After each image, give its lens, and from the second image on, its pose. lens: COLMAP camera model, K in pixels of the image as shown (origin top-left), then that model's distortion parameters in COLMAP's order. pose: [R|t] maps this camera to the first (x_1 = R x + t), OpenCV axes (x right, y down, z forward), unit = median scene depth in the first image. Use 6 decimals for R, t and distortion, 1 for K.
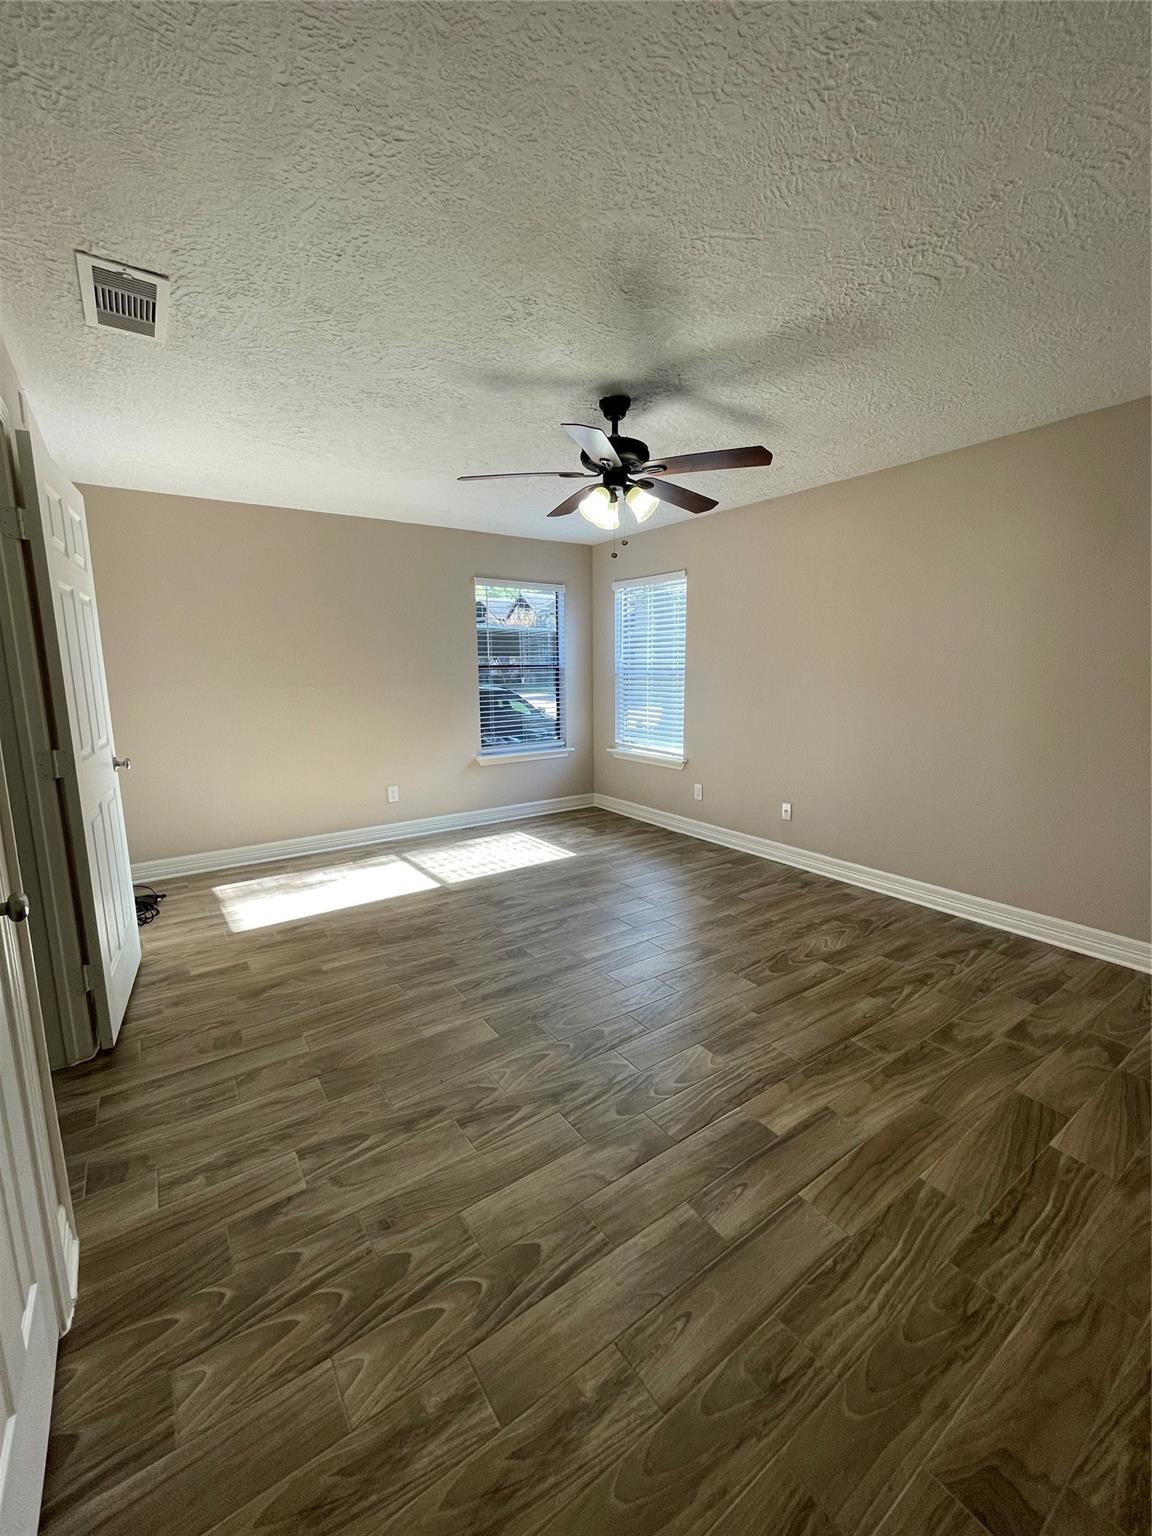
lens RADIAL K [[619.4, 0, 576.0], [0, 619.4, 768.0], [0, 0, 1]] dist [-0.000324, 0.000587]
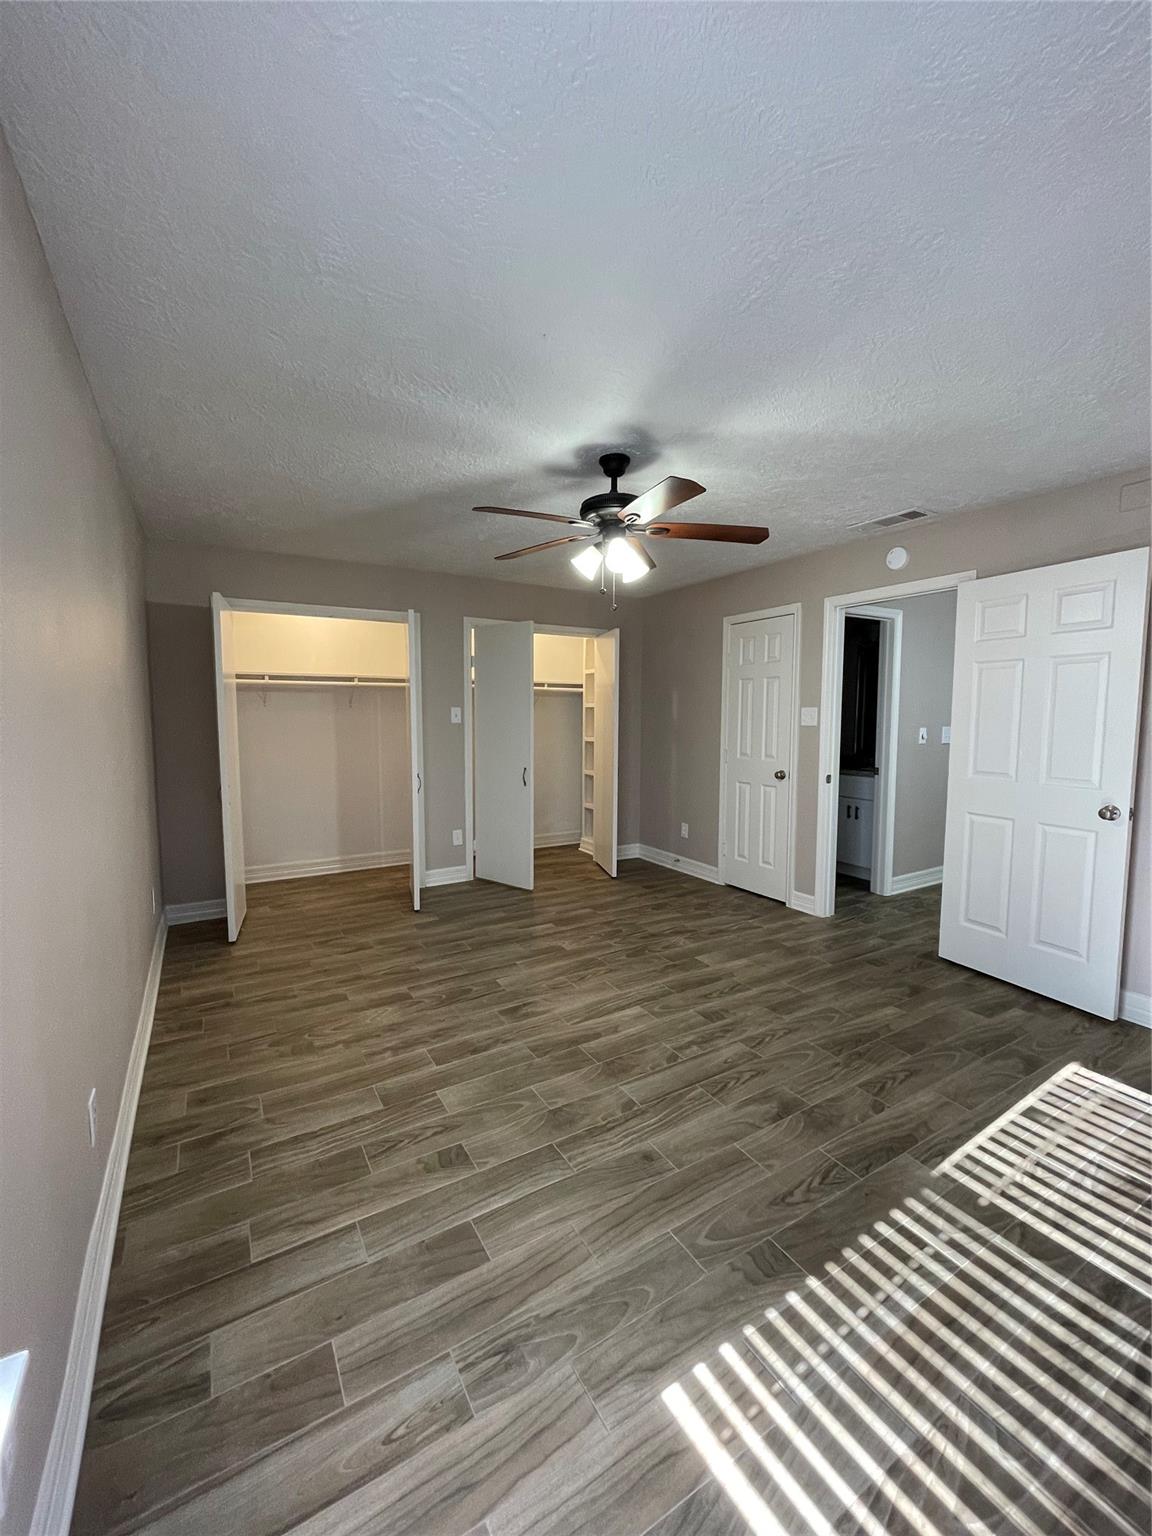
lens RADIAL K [[619.4, 0, 576.0], [0, 619.4, 768.0], [0, 0, 1]] dist [-0.000324, 0.000587]
pose [[-0.997315, -0.004264, 0.073107, 0.050409], [0.013882, 0.969195, 0.245902, -0.344310], [-0.071903, 0.246256, -0.966534, 2.055701]]
